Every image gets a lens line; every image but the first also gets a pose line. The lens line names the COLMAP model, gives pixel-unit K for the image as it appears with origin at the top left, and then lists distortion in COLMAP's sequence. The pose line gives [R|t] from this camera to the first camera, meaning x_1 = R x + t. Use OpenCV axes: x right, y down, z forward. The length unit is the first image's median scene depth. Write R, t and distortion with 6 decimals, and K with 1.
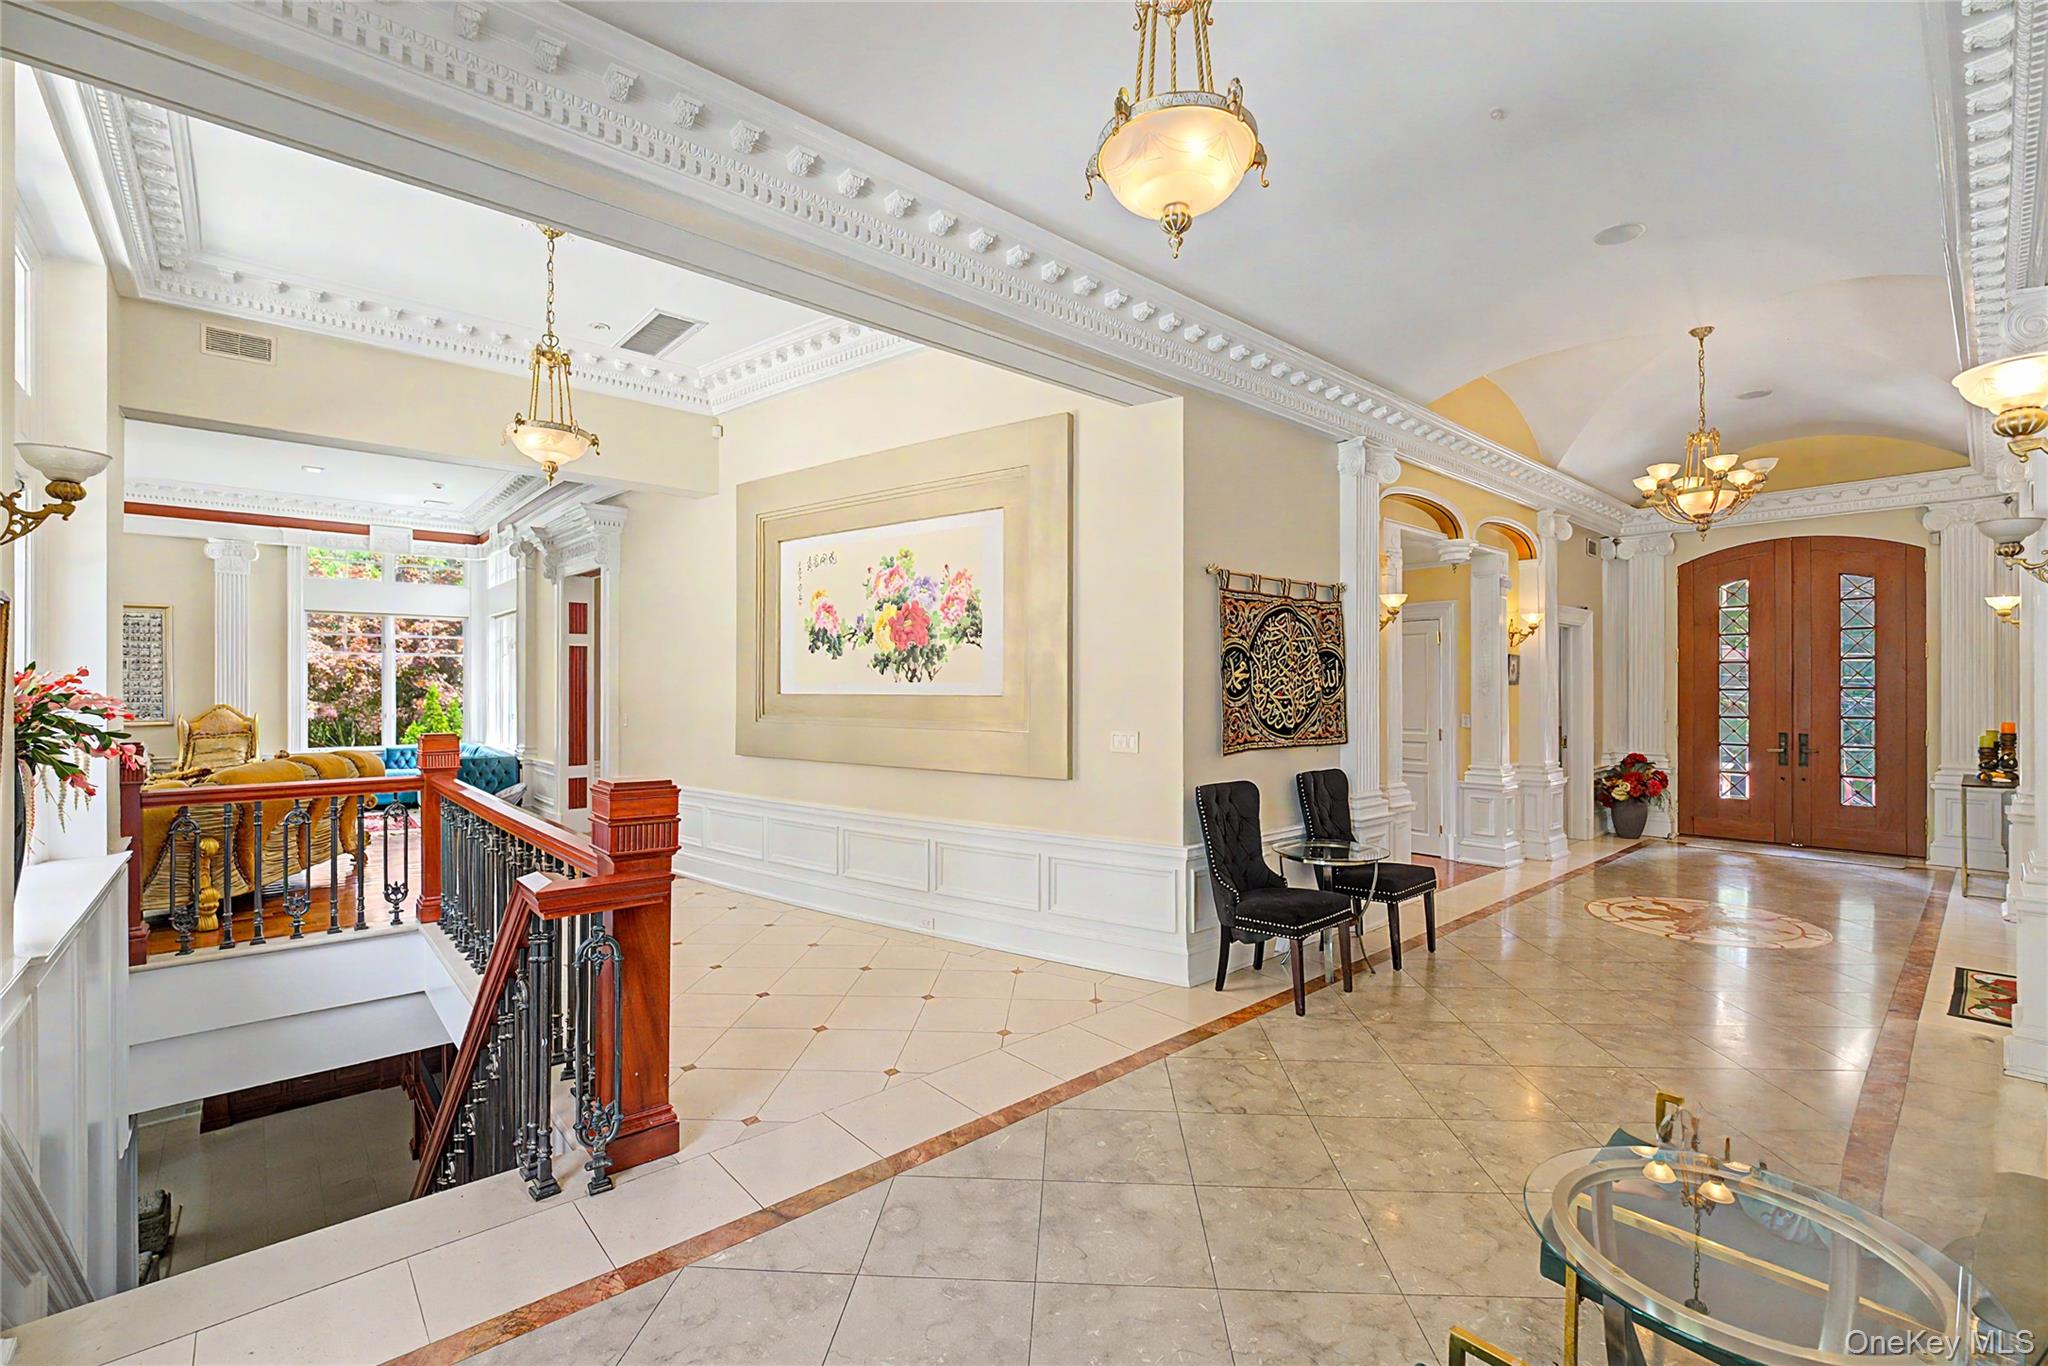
lens RADIAL K [[856.8, 0, 1021.2], [0, 856.8, 690.3], [0, 0, 1]] dist [-0.011199, -0.001763]
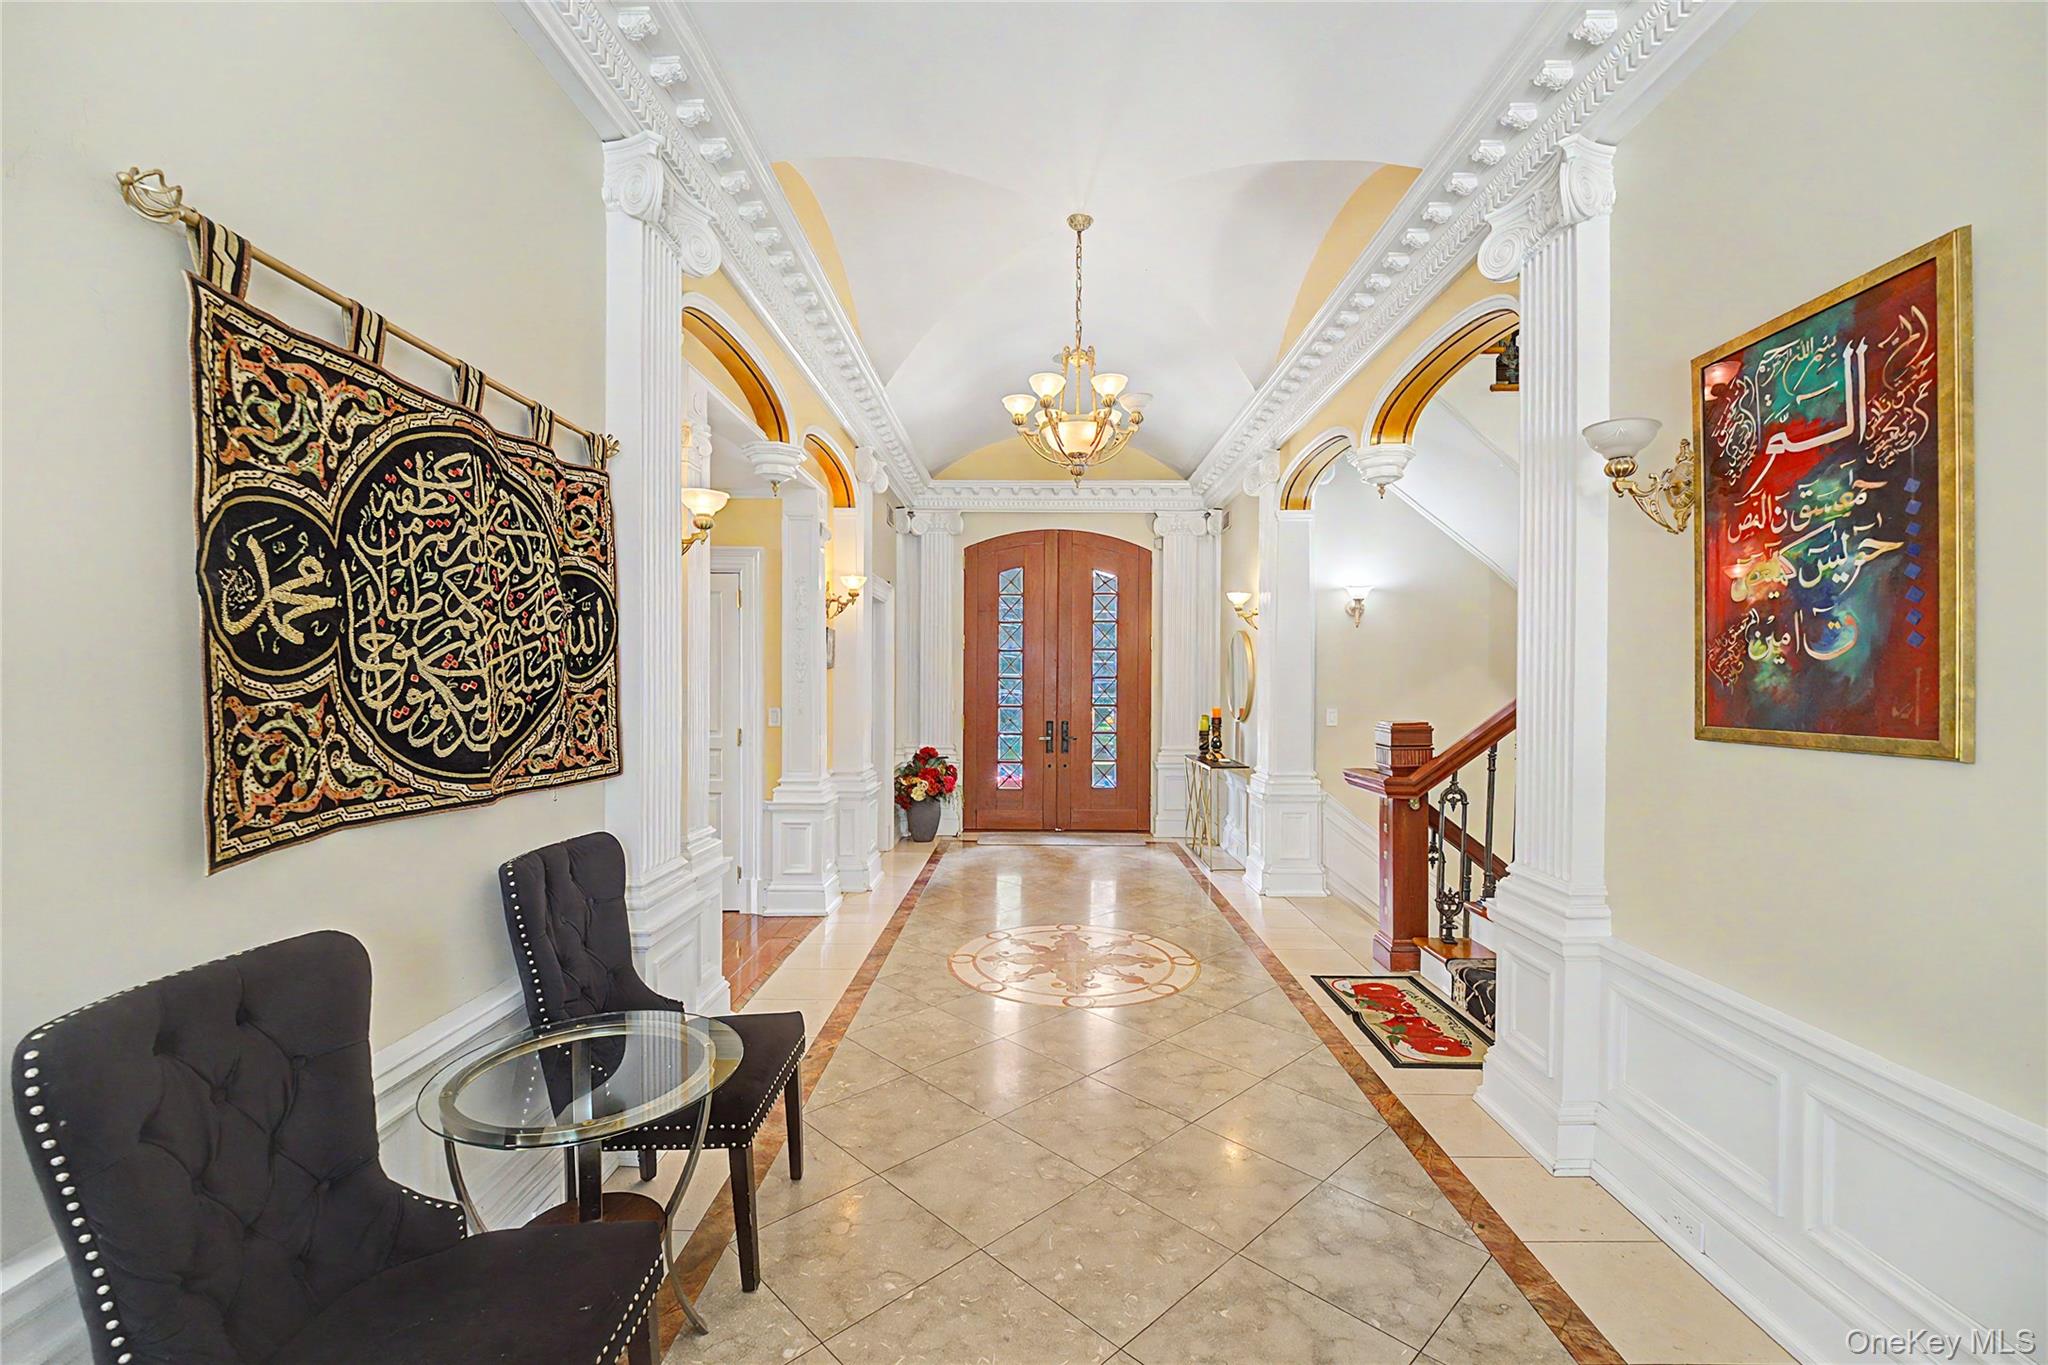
lens RADIAL K [[856.8, 0, 1026.3], [0, 856.8, 688.2], [0, 0, 1]] dist [-0.011199, -0.001763]
pose [[0.663350, 0.000868, 0.748309, 0.182929], [-0.005736, 0.999976, 0.003925, 0.011505], [-0.748287, -0.006895, 0.663339, 0.540780]]
